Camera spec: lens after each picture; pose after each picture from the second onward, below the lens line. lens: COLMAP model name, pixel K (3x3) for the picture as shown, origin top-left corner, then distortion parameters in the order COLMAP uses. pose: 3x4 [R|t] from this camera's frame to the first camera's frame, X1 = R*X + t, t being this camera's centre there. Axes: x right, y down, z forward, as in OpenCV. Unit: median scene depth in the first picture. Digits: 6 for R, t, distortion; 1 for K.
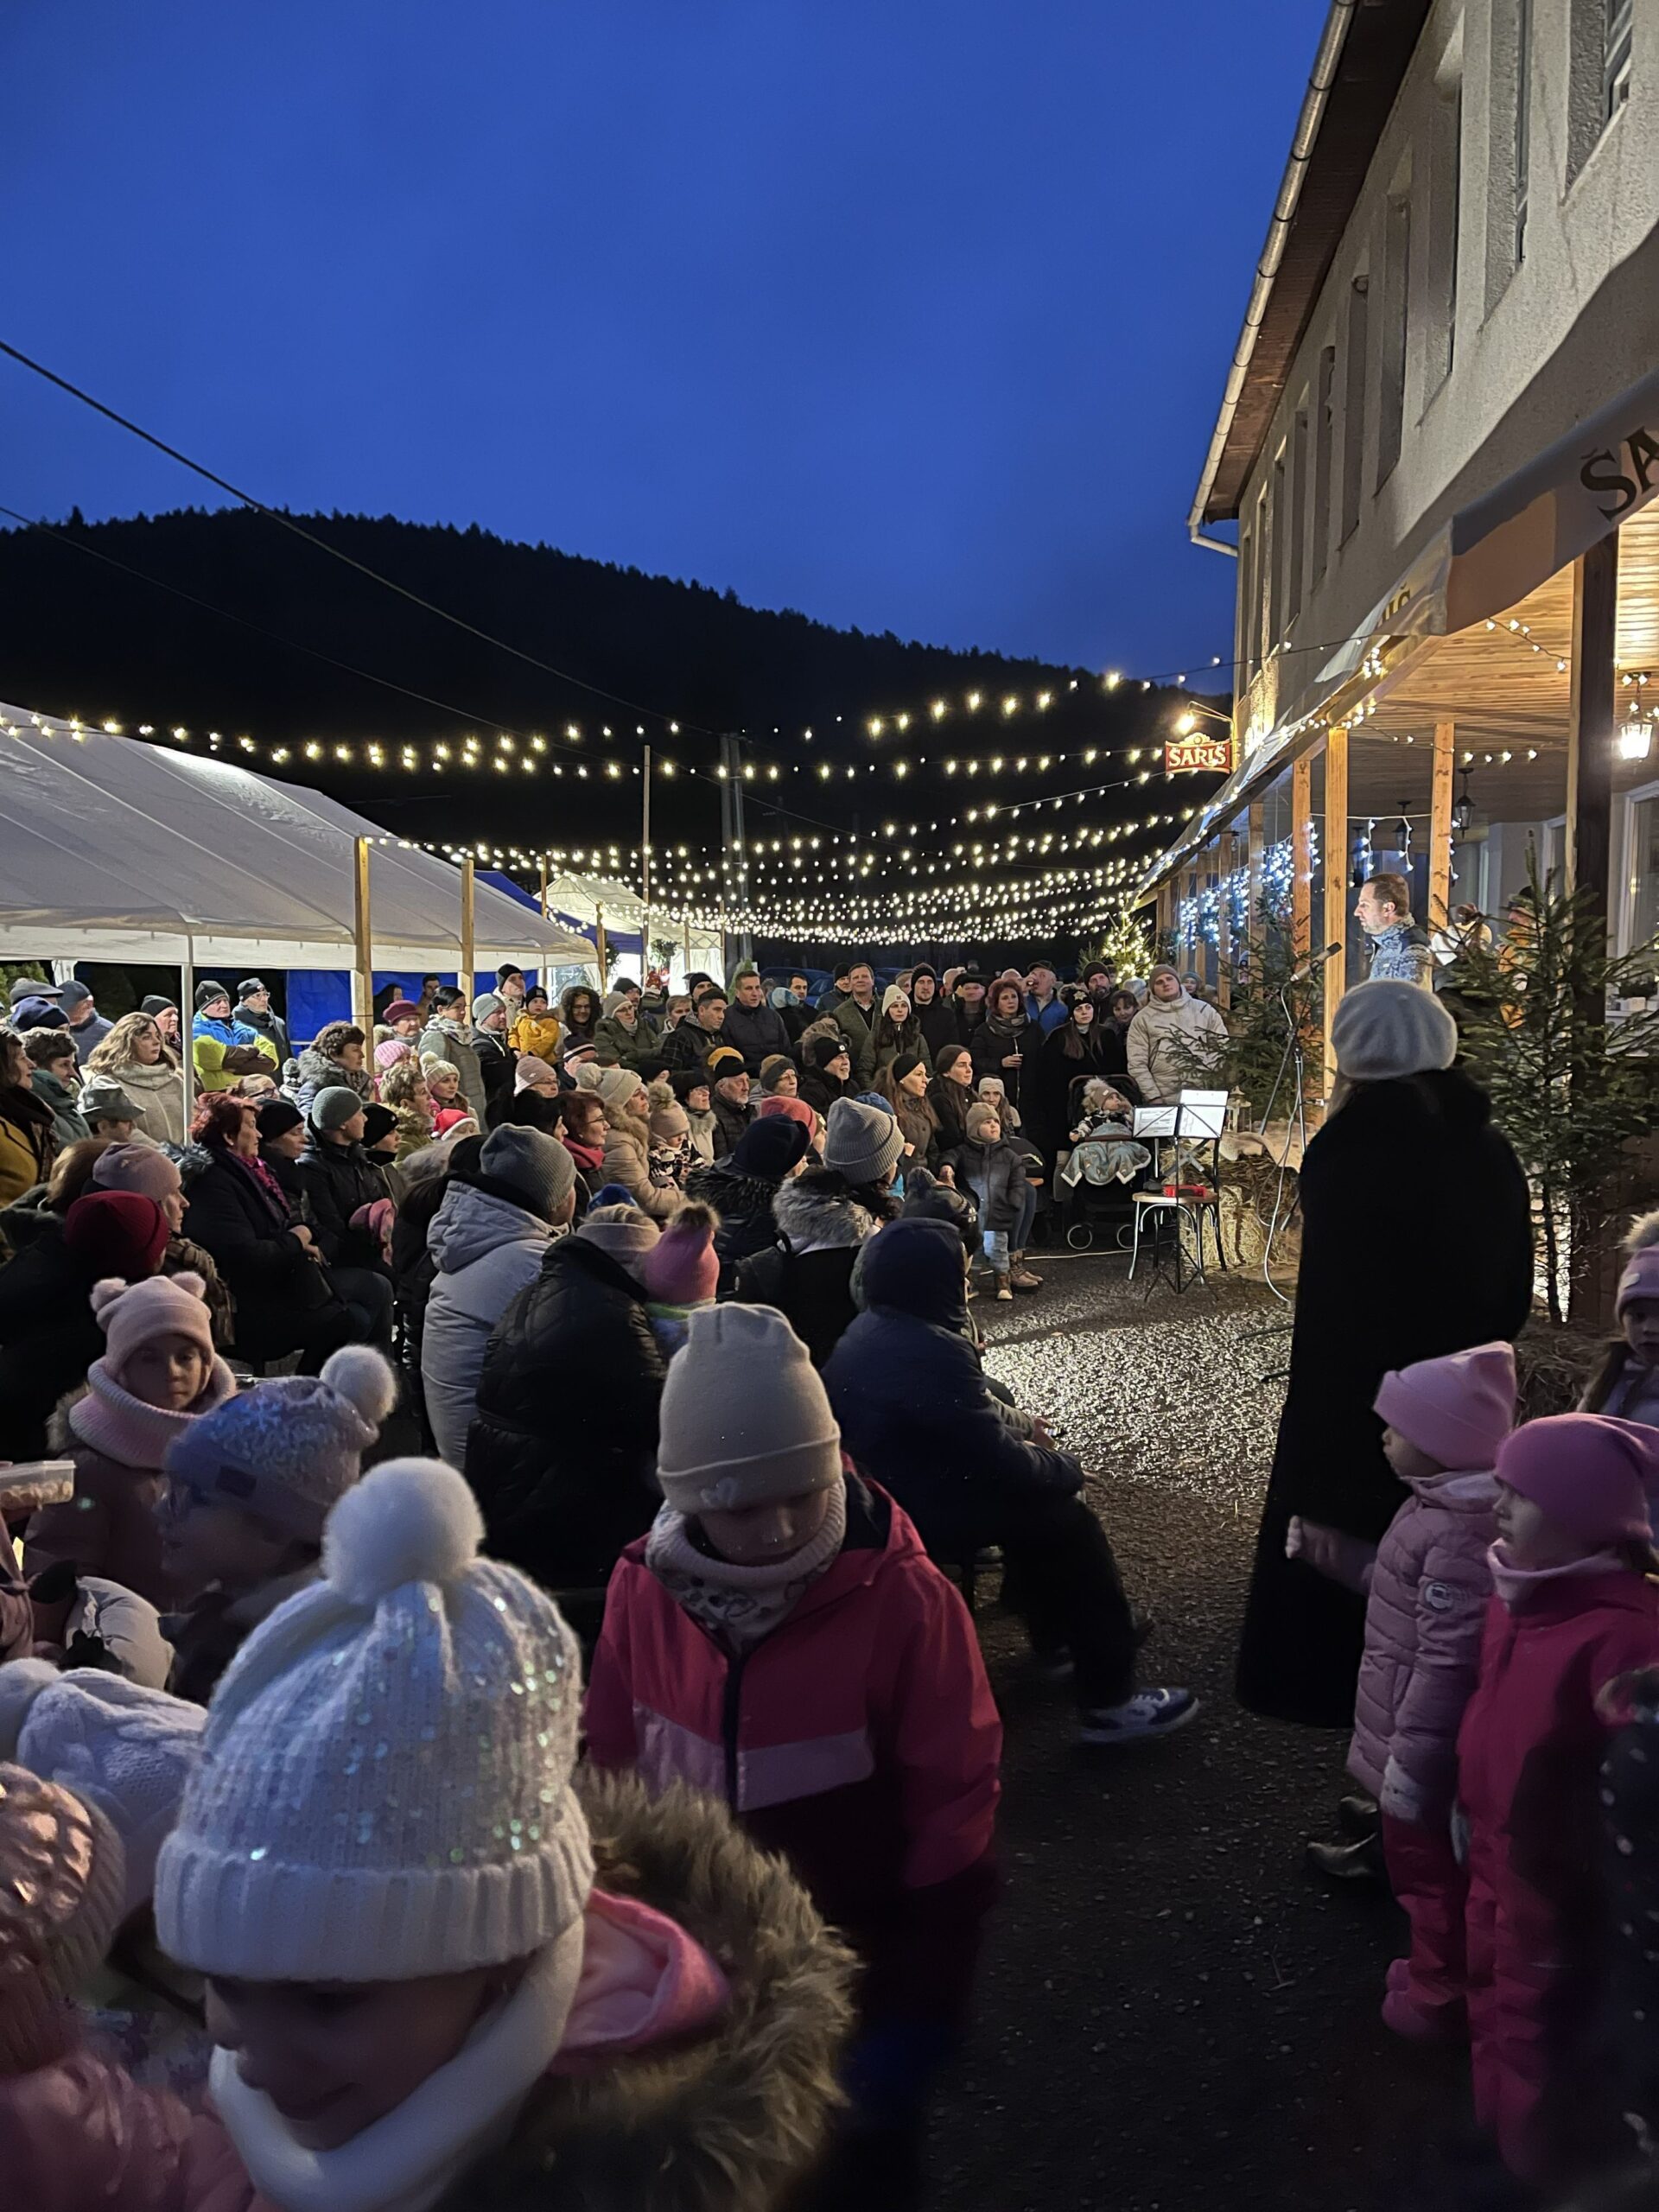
lens RADIAL K [[1673.3, 0, 879.5], [0, 1673.3, 1111.2], [0, 0, 1]] dist [0.077953, -0.079790]
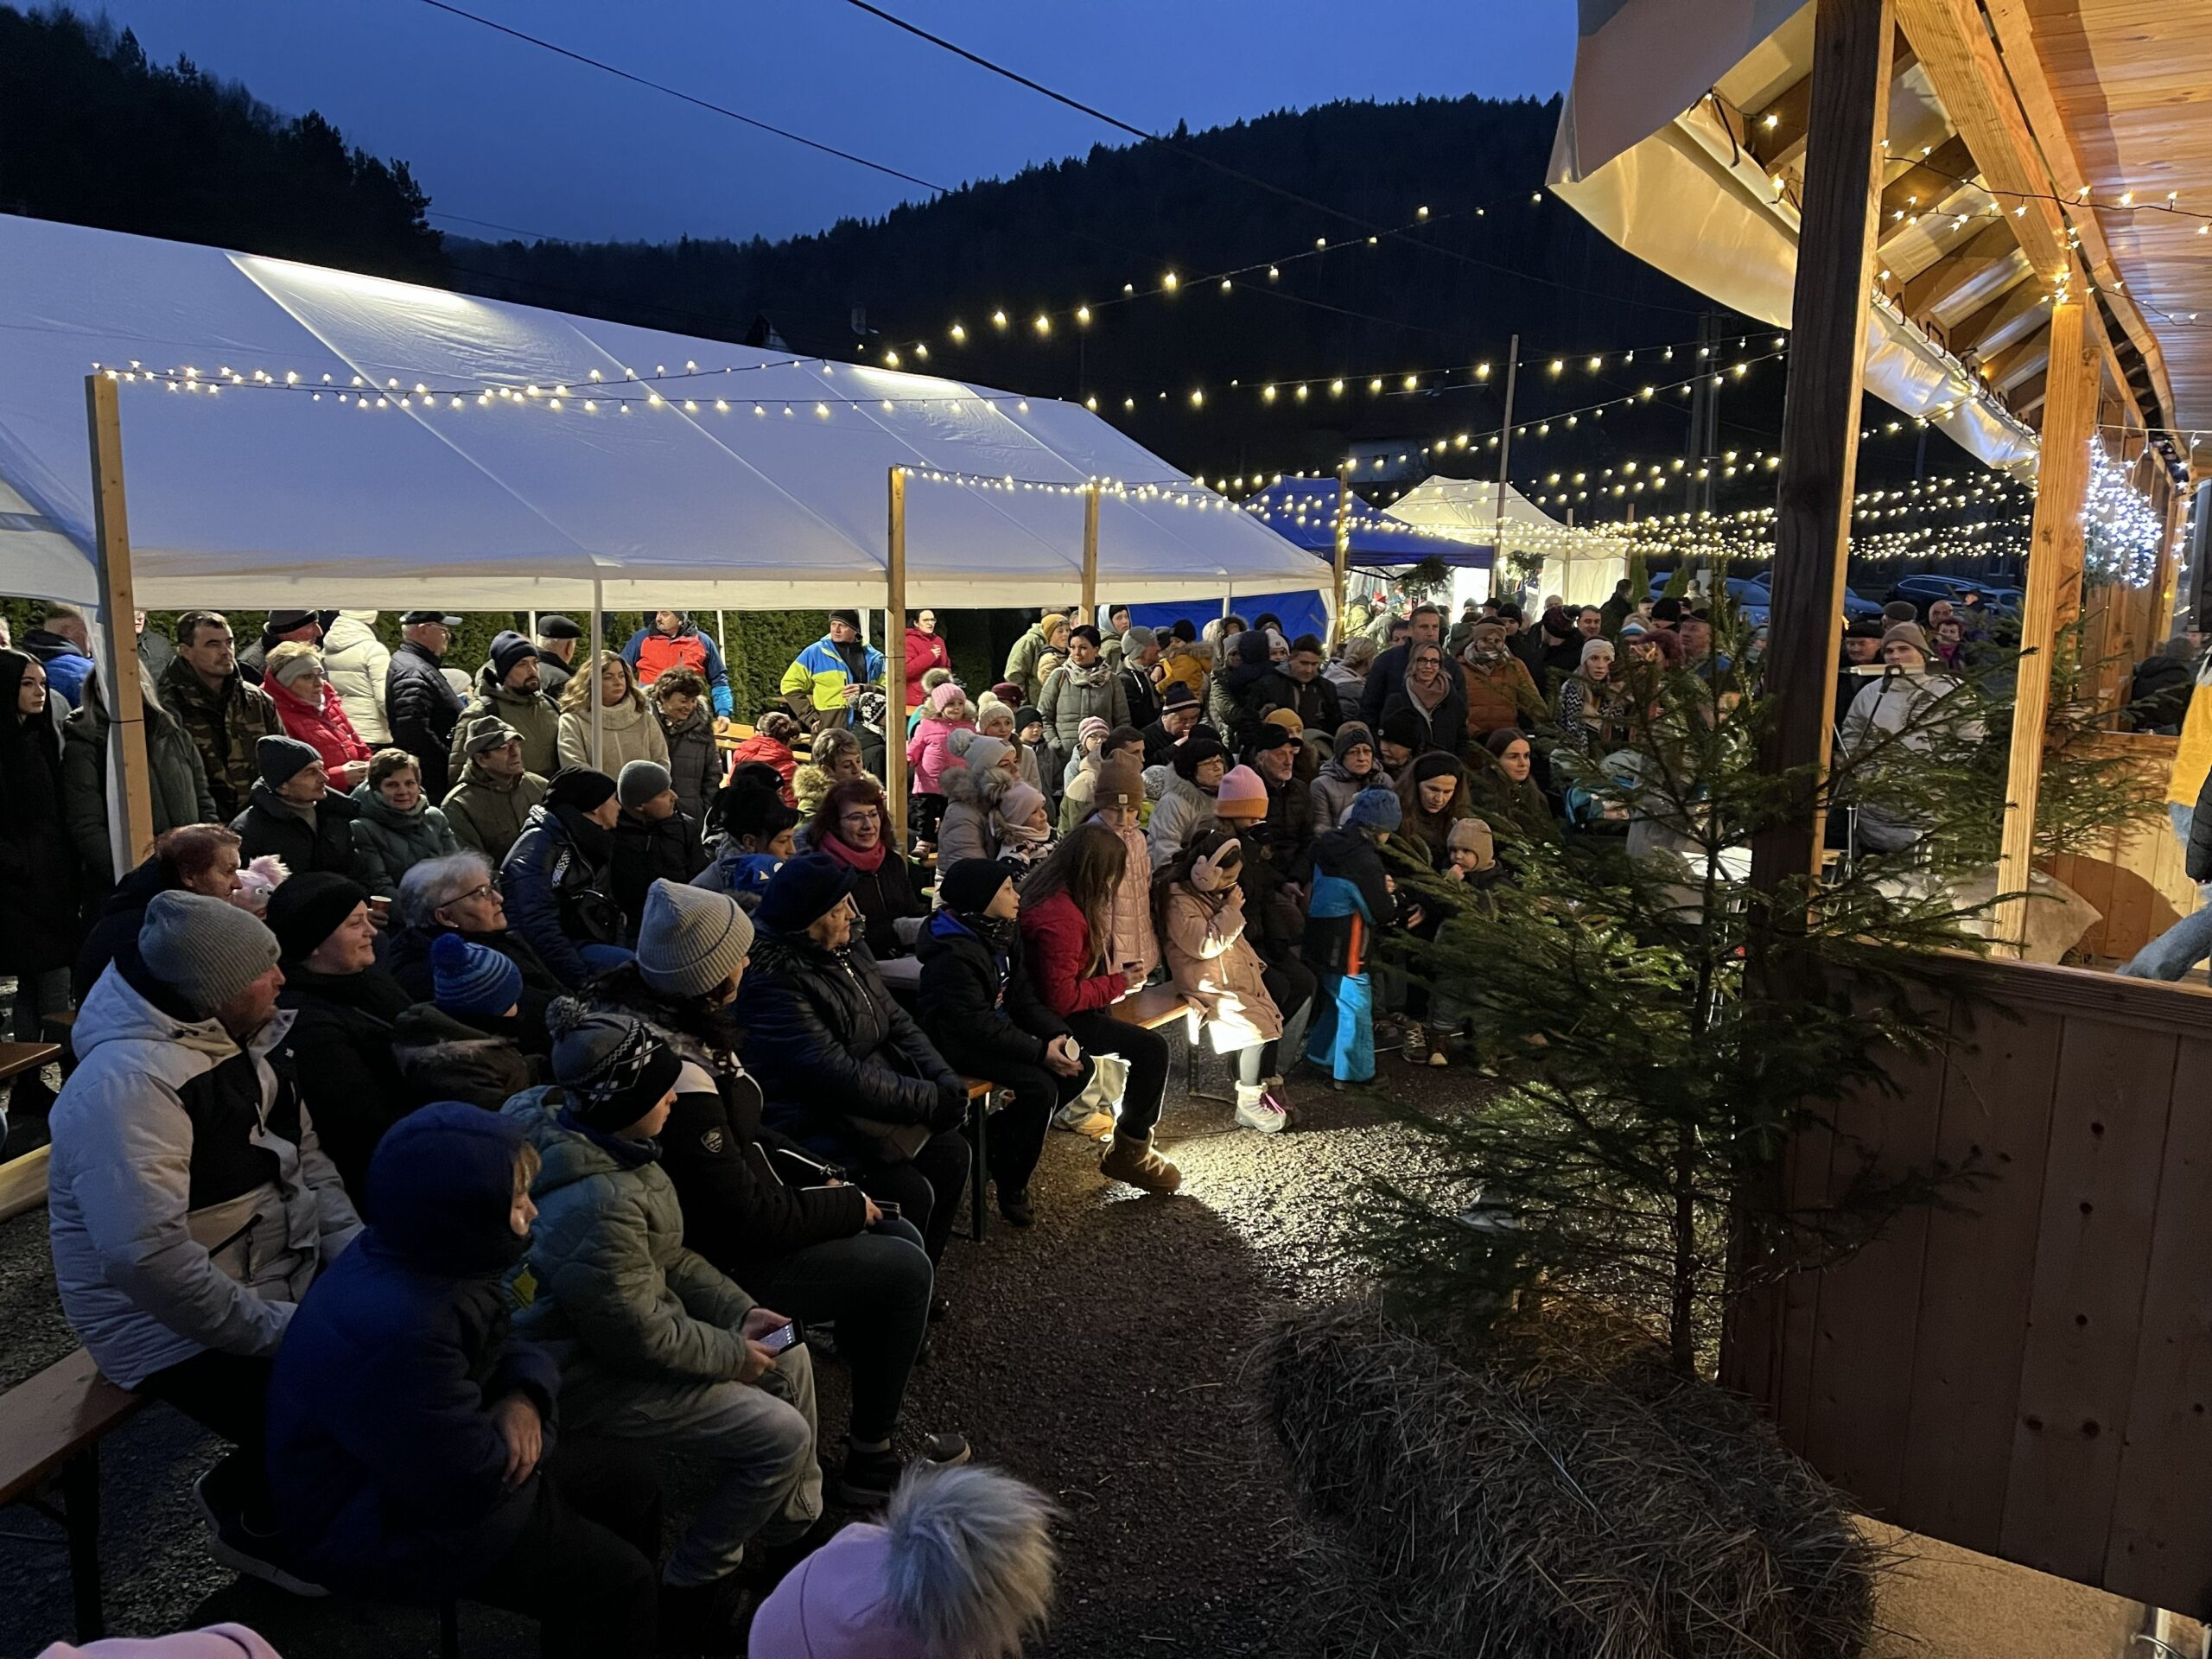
lens RADIAL K [[1673.3, 0, 1119.8], [0, 1673.3, 825.2], [0, 0, 1]] dist [0.077953, -0.079790]
pose [[0.891406, 0.095404, -0.443050, 0.098324], [-0.063273, 0.994216, 0.086786, -0.021691], [0.448767, -0.049328, 0.892286, 0.084843]]
